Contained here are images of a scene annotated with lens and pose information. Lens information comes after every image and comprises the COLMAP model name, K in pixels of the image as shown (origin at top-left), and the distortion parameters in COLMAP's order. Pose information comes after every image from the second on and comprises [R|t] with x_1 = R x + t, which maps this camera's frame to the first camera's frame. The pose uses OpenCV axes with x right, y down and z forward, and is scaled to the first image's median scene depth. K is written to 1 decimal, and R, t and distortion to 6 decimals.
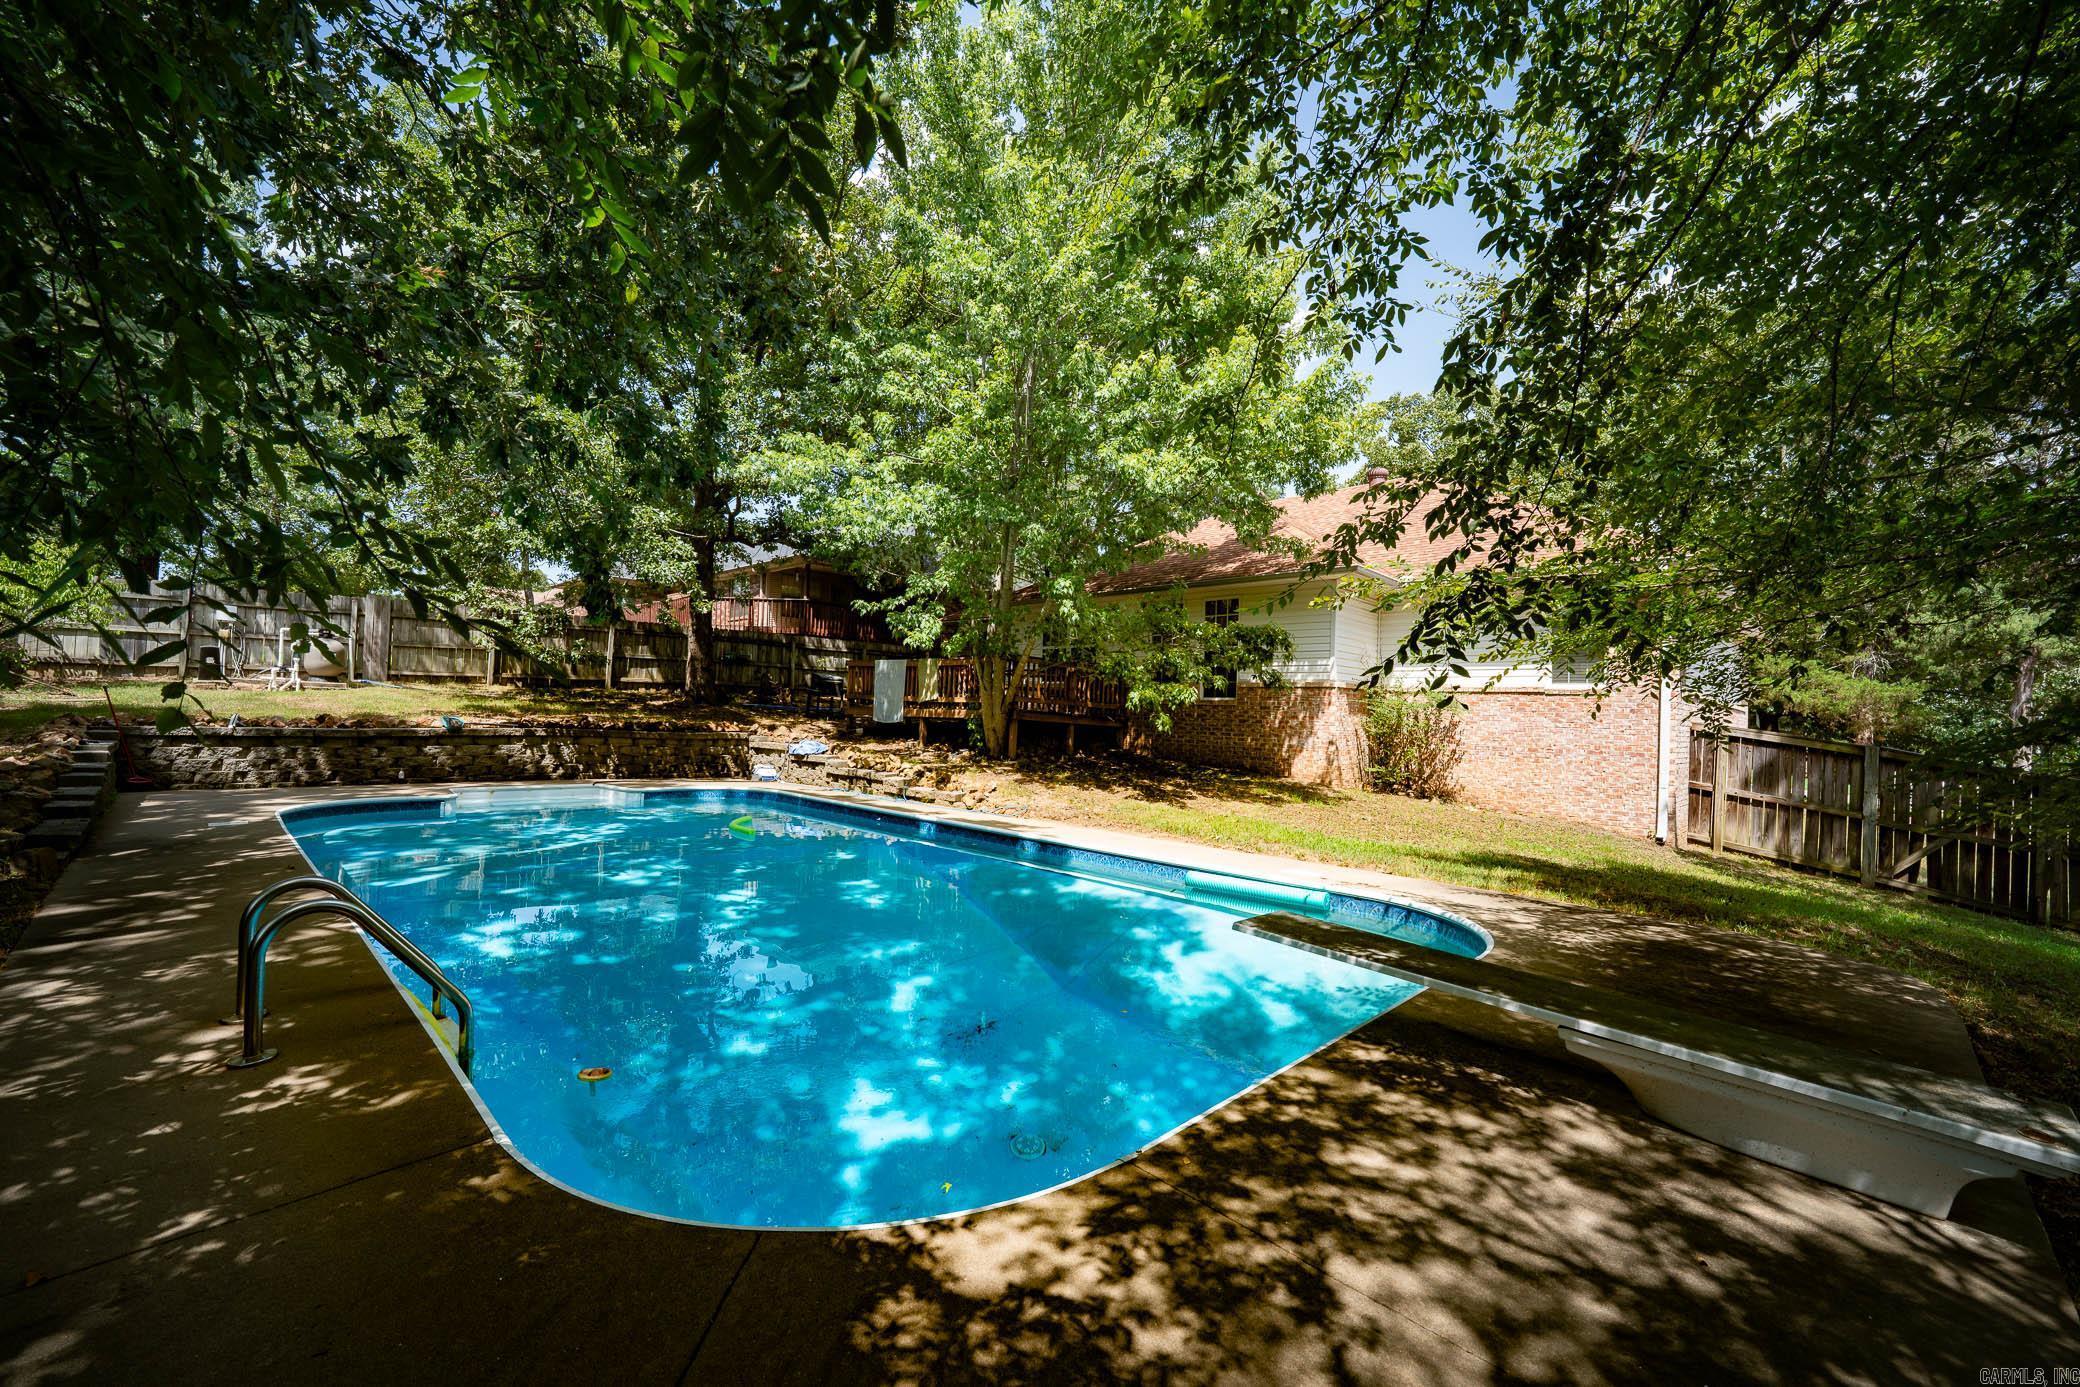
lens RADIAL K [[837.5, 0, 1045.2], [0, 837.5, 695.6], [0, 0, 1]] dist [-0.009060, -0.000025]
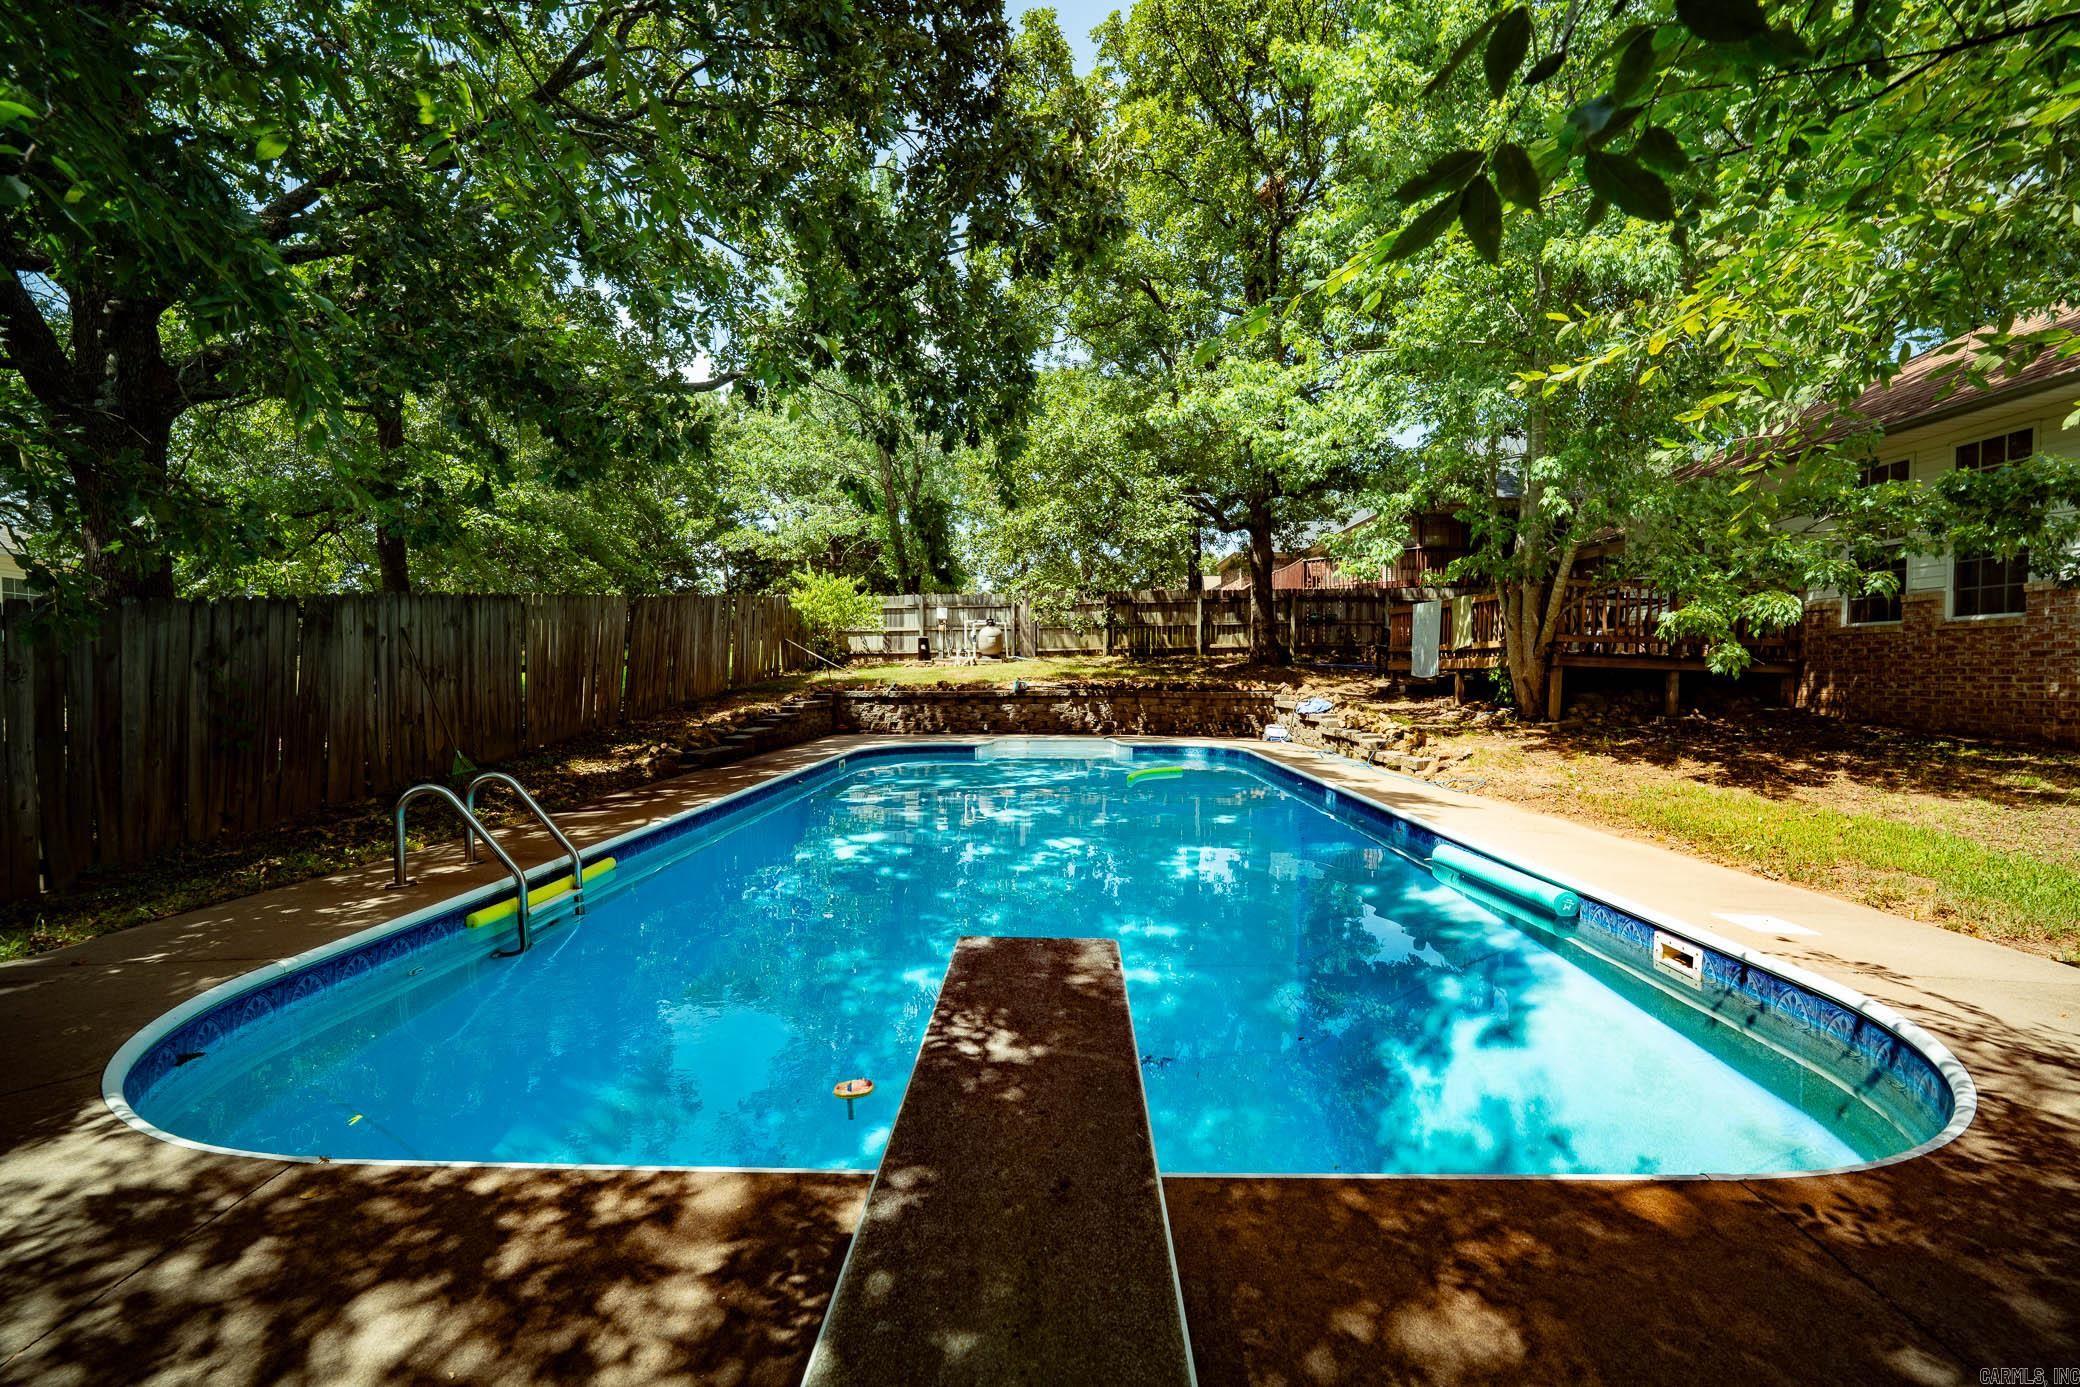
lens RADIAL K [[837.5, 0, 1040.9], [0, 837.5, 700.0], [0, 0, 1]] dist [-0.009060, -0.000025]
pose [[0.680425, -0.009126, -0.732760, 0.212796], [0.039978, 0.998896, 0.024682, 0.024547], [0.731726, -0.046088, 0.680039, 0.185430]]
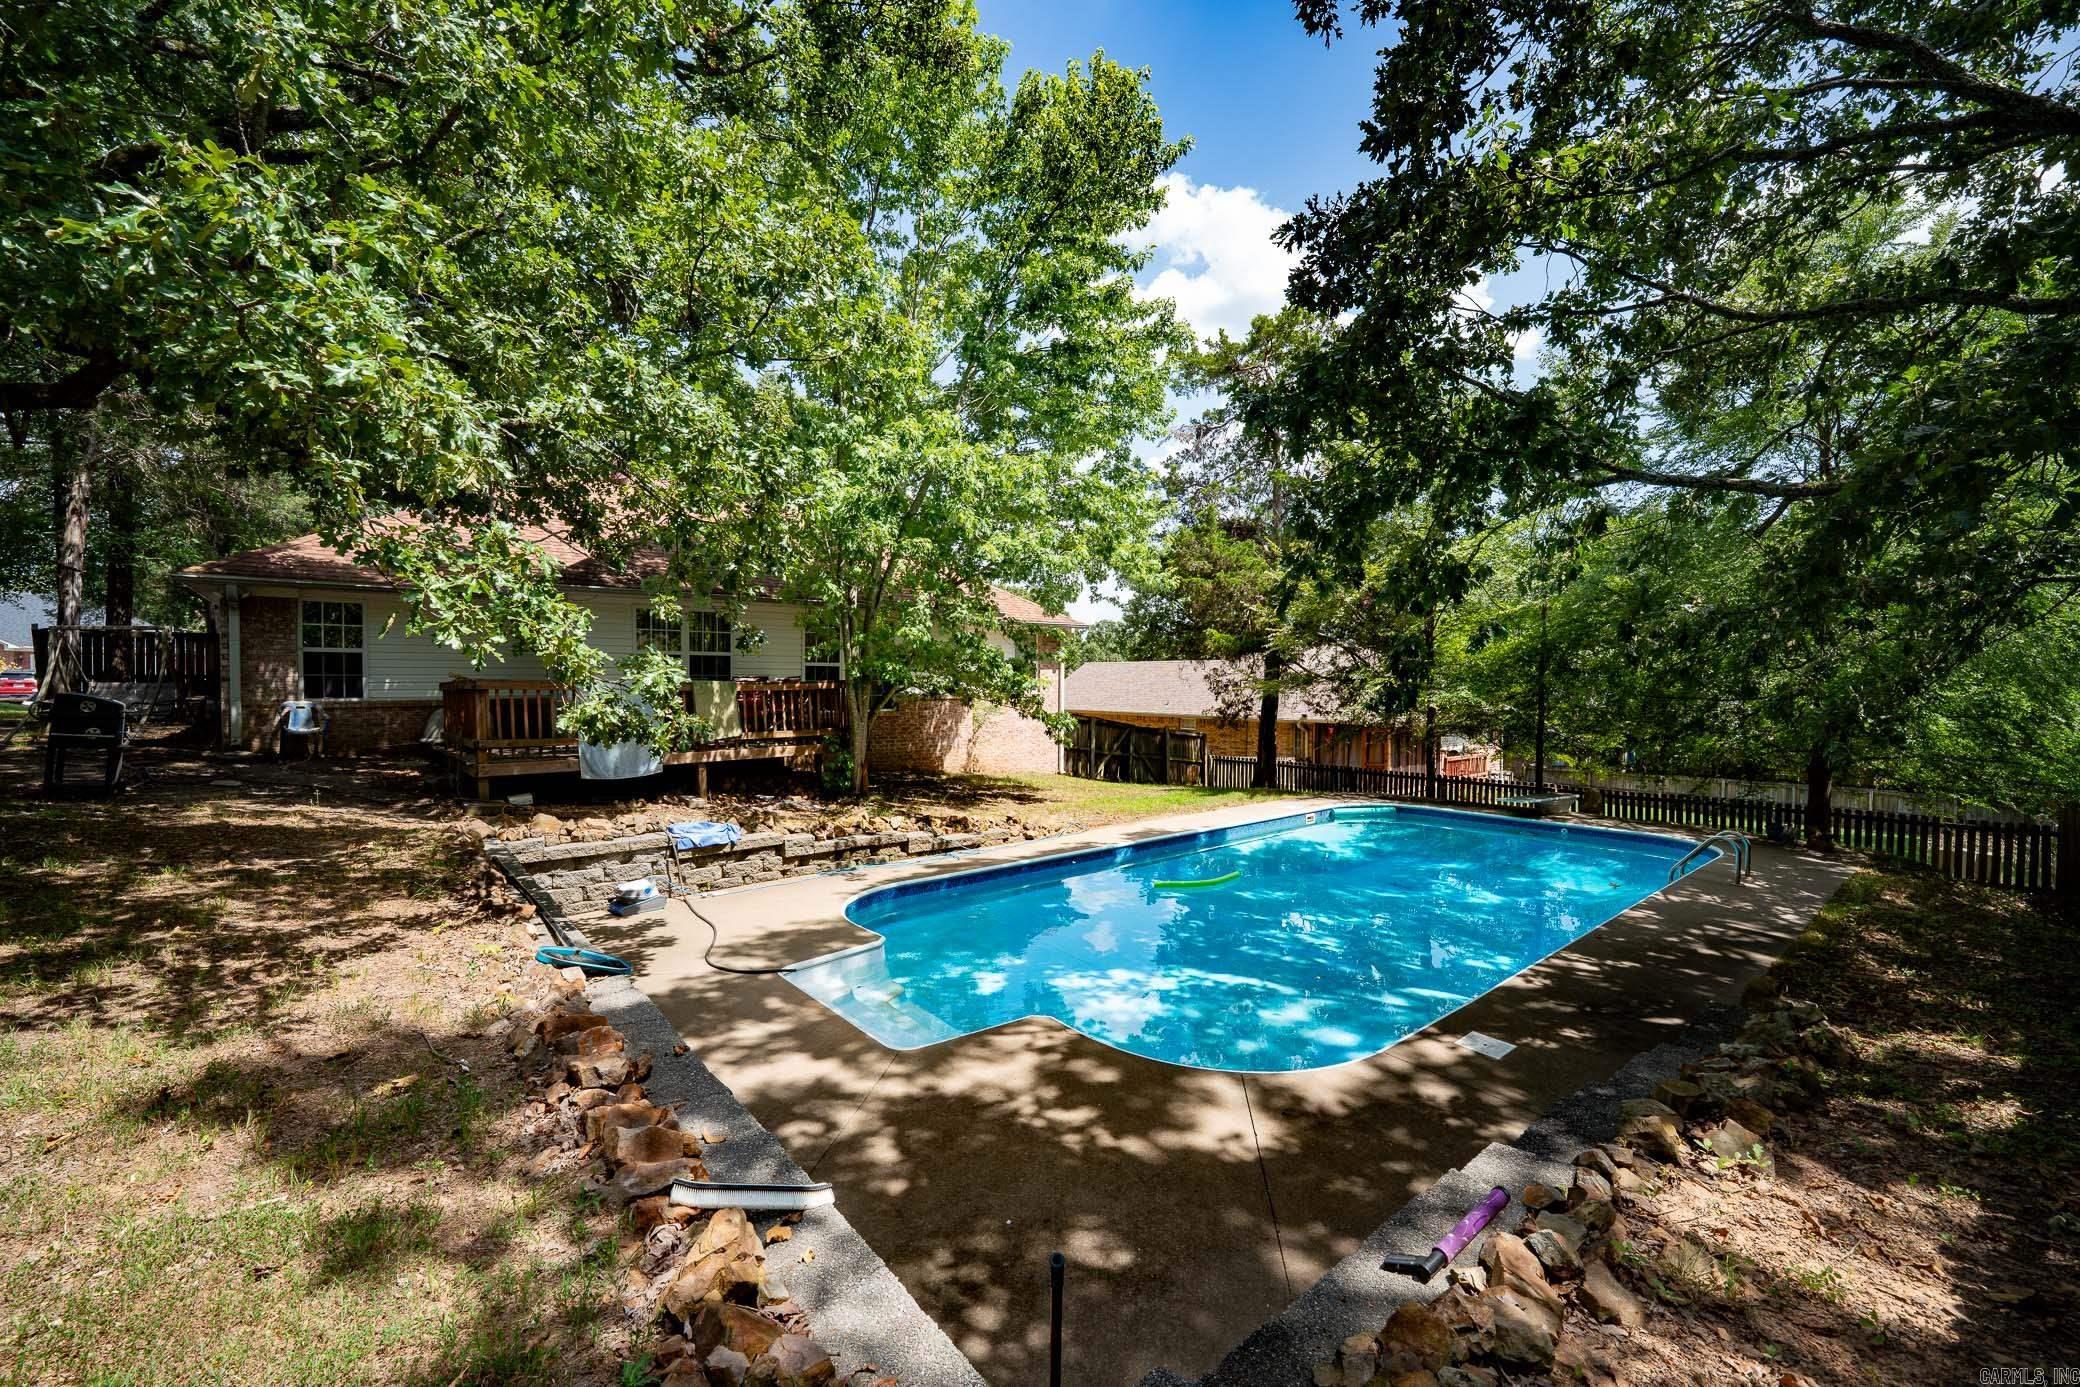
lens RADIAL K [[837.5, 0, 1036.2], [0, 837.5, 689.8], [0, 0, 1]] dist [-0.009060, -0.000025]
pose [[0.108462, -0.042854, 0.993177, -1.023353], [-0.020962, 0.998750, 0.045384, -0.093477], [-0.993880, -0.025741, 0.107428, 0.788049]]
